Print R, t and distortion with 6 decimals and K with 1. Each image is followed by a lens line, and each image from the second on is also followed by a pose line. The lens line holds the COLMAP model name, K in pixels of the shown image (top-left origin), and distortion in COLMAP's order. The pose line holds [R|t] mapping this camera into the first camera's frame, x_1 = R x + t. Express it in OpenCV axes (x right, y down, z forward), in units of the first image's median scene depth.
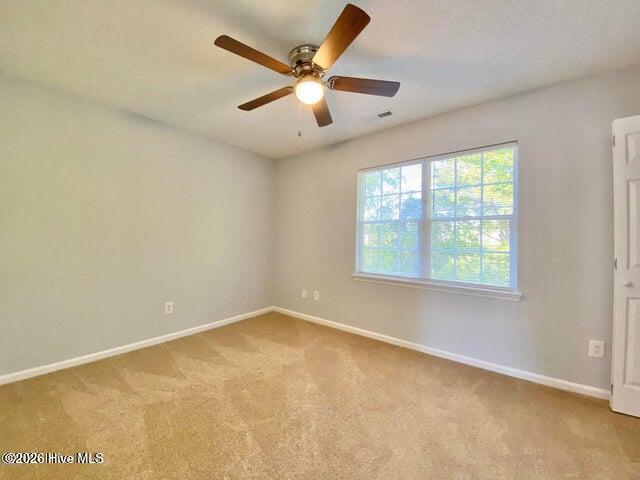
lens RADIAL K [[260.4, 0, 321.1], [0, 260.4, 238.2], [0, 0, 1]] dist [0.035261, -0.027660]
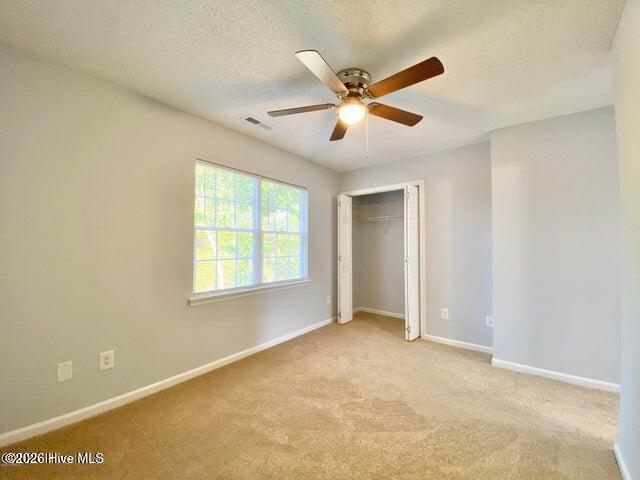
lens RADIAL K [[260.4, 0, 321.1], [0, 260.4, 238.2], [0, 0, 1]] dist [0.035261, -0.027660]
pose [[0.001992, 0.013652, 0.999905, -0.716324], [-0.009002, 0.999867, -0.013633, -0.026911], [-0.999957, -0.008974, 0.002115, 0.739644]]
